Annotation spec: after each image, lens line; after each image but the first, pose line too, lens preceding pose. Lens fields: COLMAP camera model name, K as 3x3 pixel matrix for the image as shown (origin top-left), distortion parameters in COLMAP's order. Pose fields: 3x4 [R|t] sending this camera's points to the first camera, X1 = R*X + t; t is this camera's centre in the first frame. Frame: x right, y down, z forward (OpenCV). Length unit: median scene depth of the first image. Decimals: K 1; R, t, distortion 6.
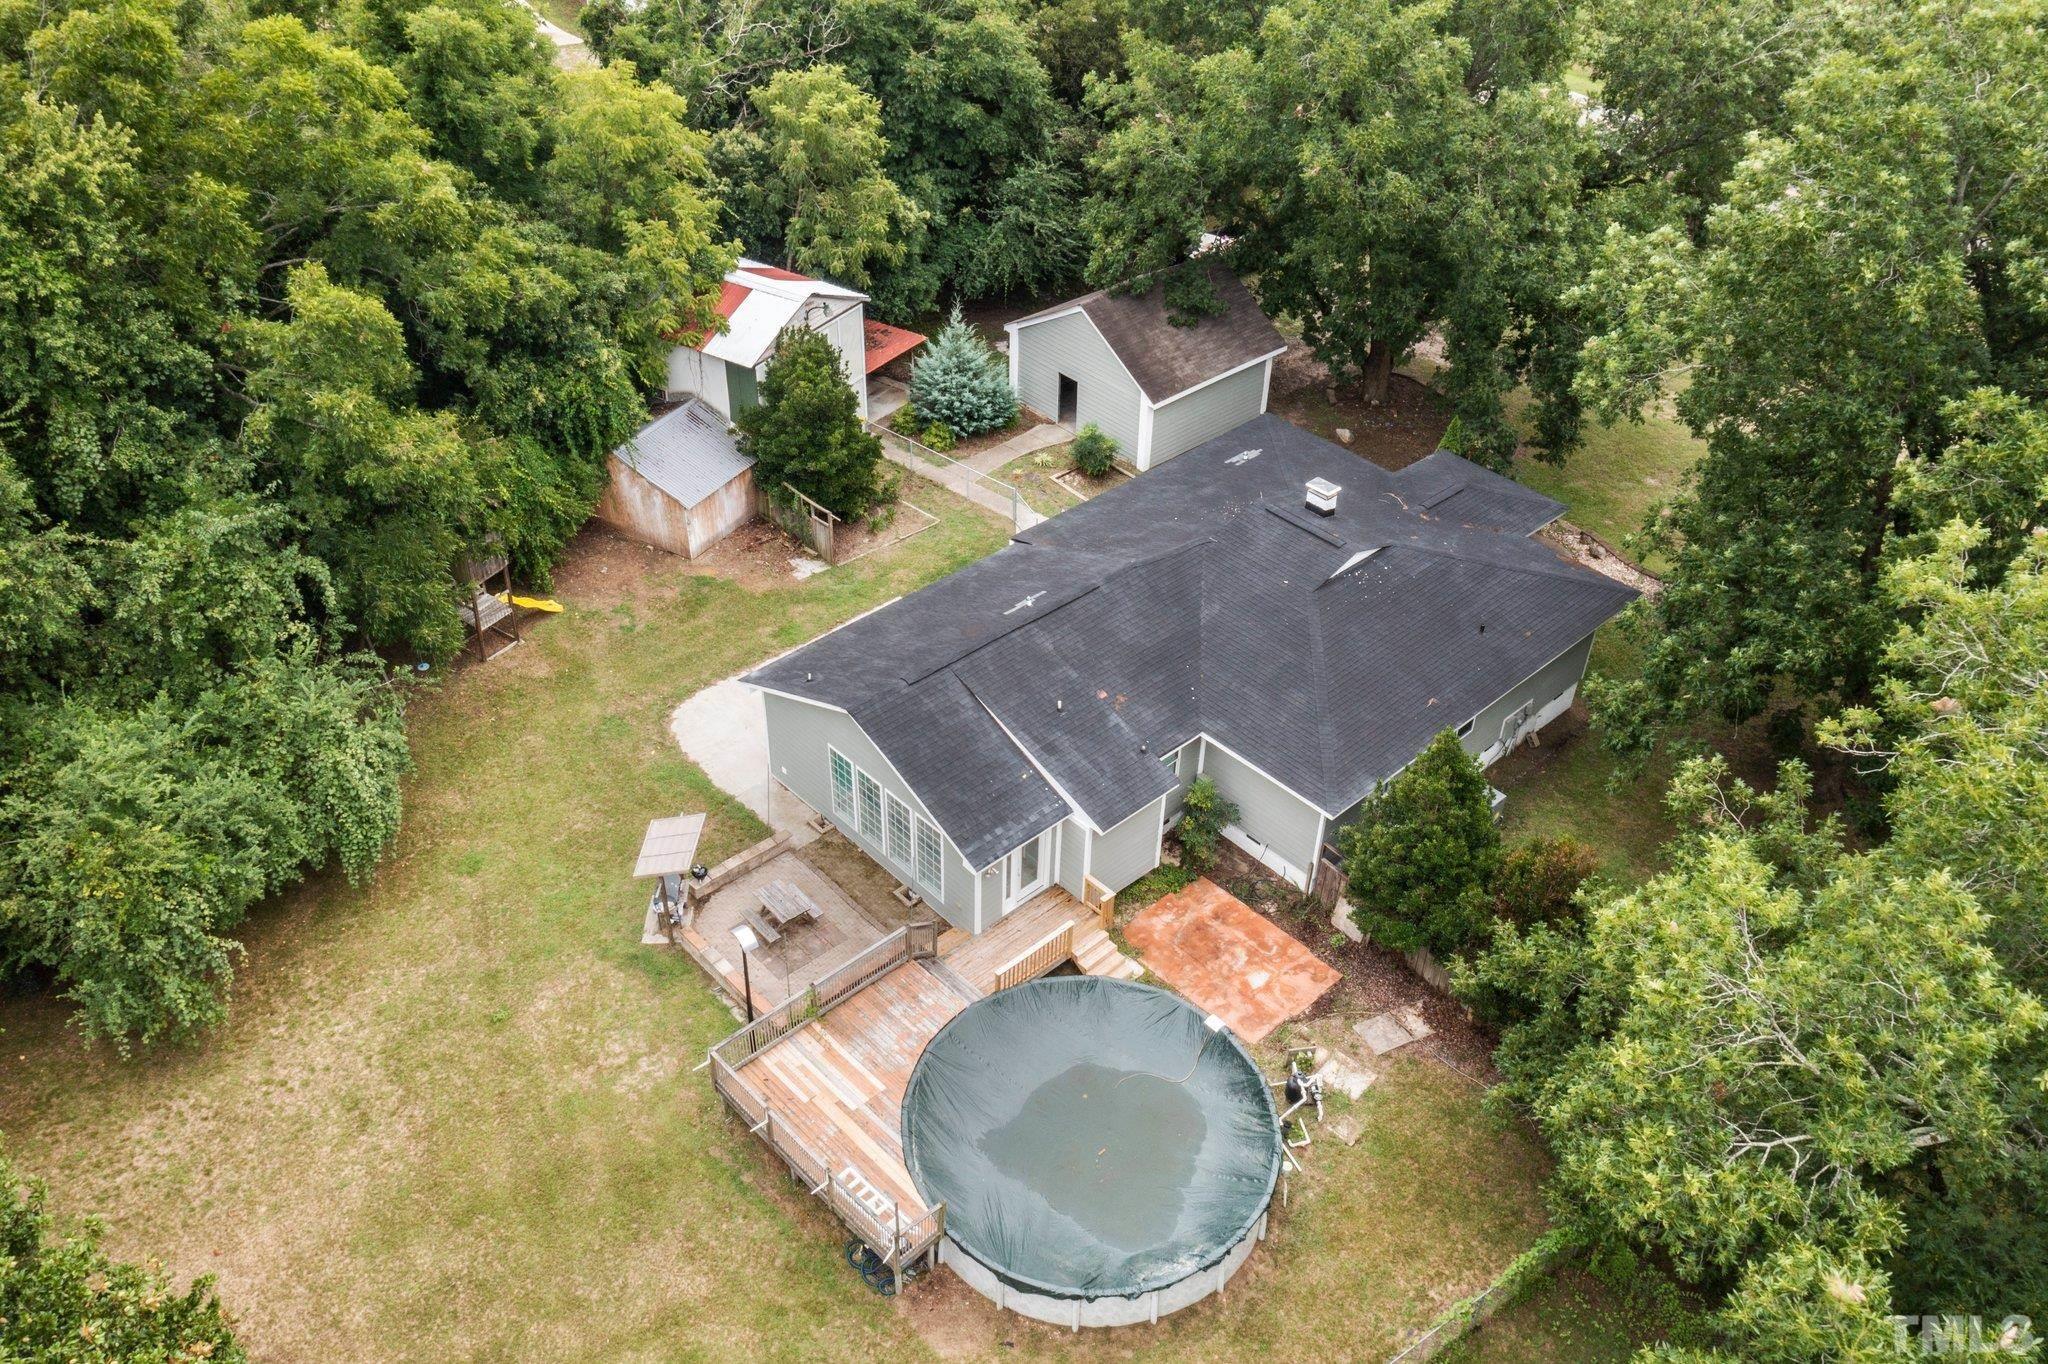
lens RADIAL K [[1613.3, 0, 1024.0], [0, 1613.3, 682.0], [0, 0, 1]] dist [0.005576, -0.019769]
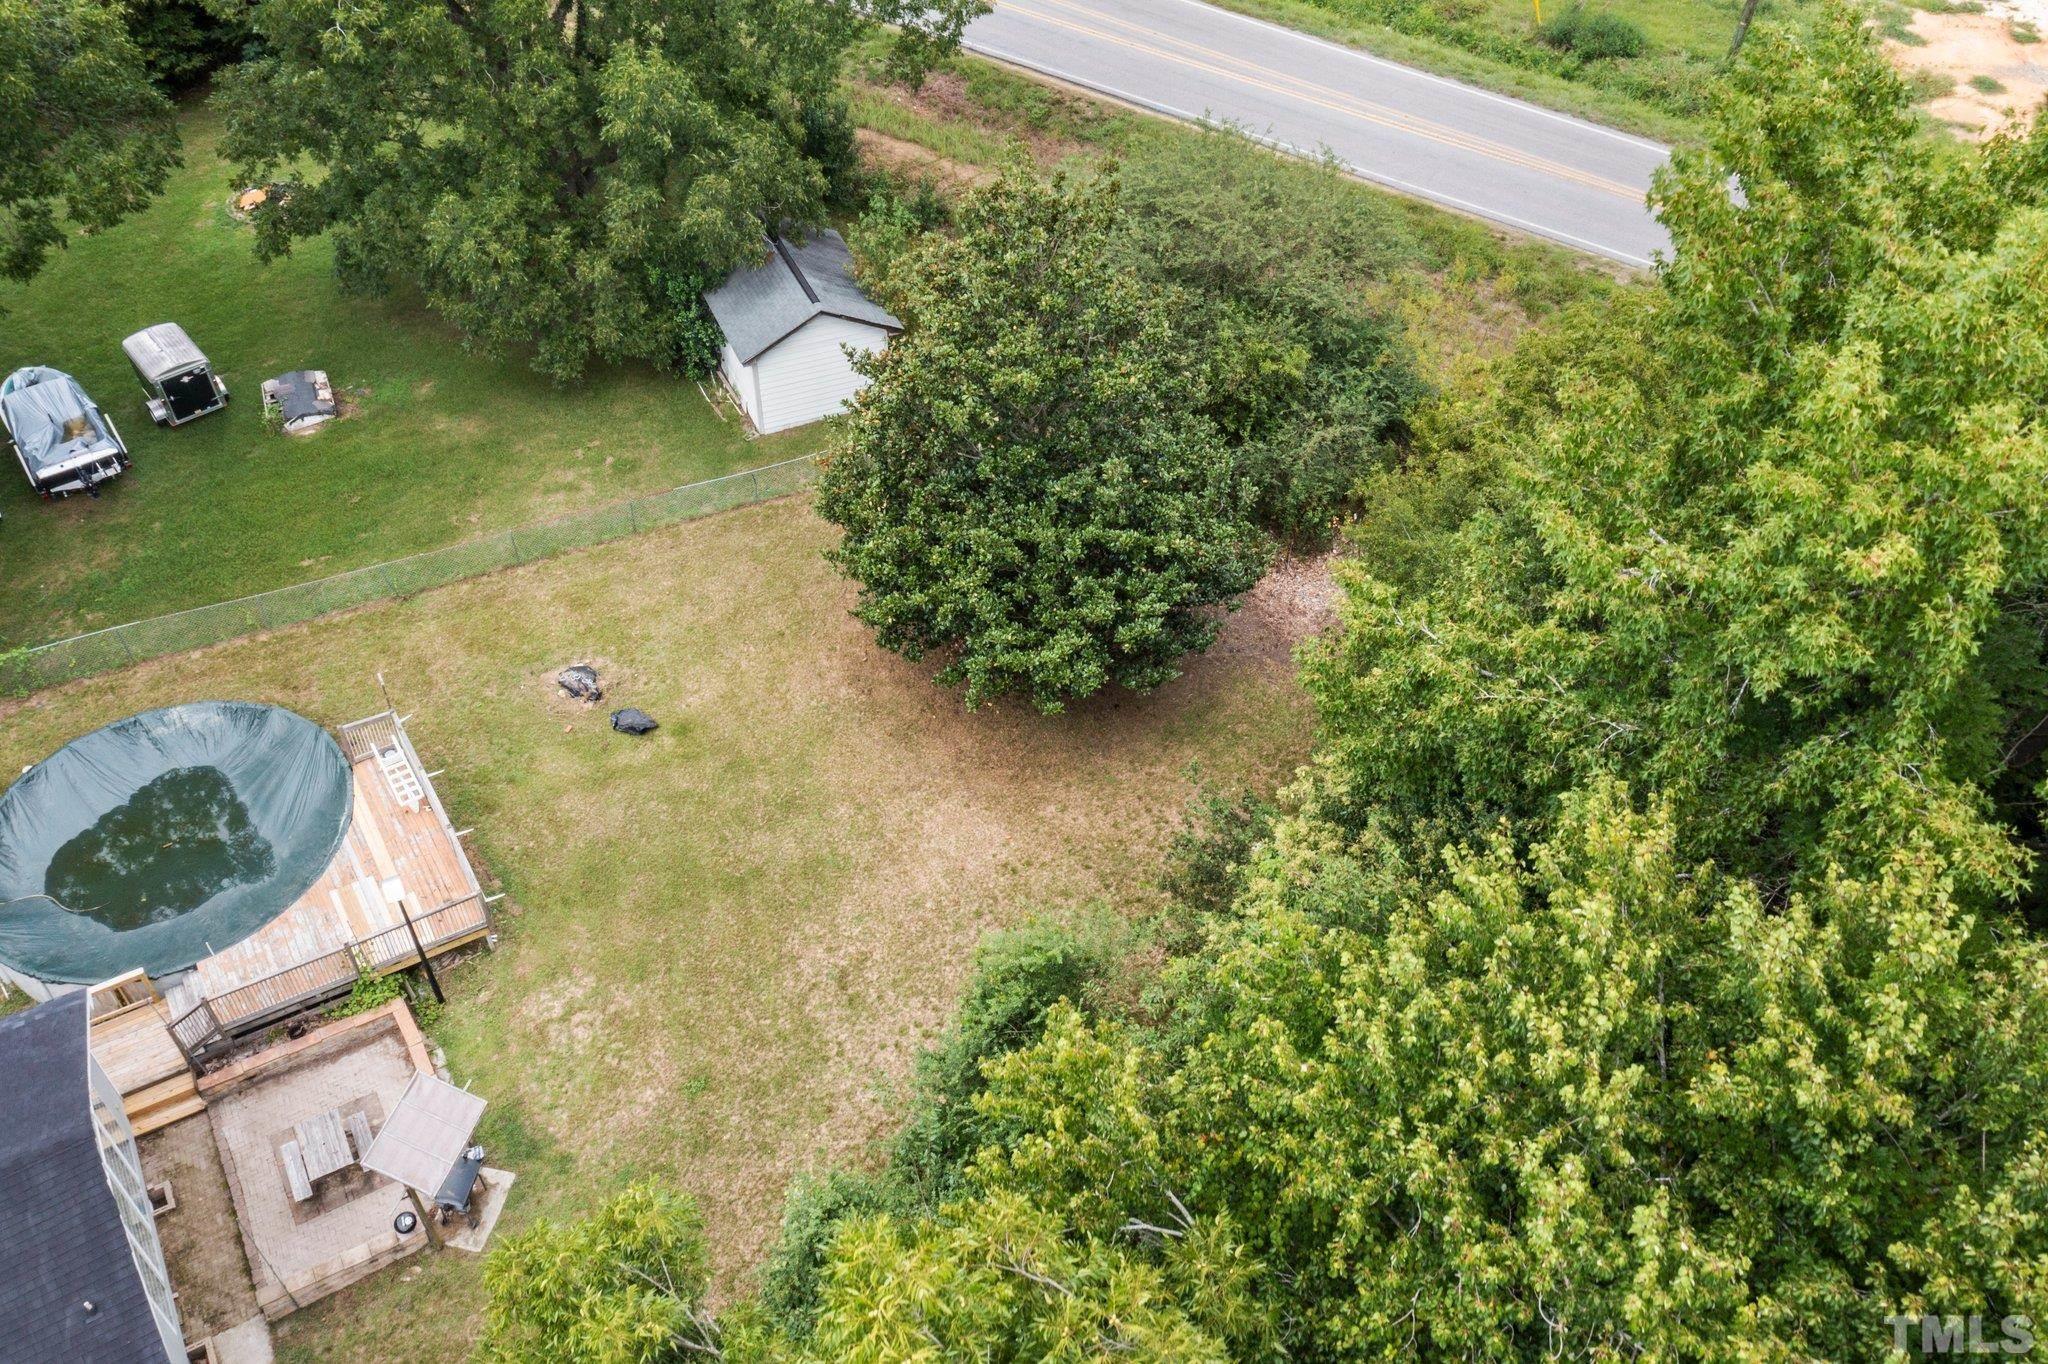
lens RADIAL K [[1620.6, 0, 1028.6], [0, 1620.6, 679.2], [0, 0, 1]] dist [-0.001689, -0.005884]
pose [[-0.977530, -0.180791, 0.108399, -0.465675], [0.082337, 0.145910, 0.985865, -0.562574], [-0.194052, 0.972638, -0.127746, 0.726259]]
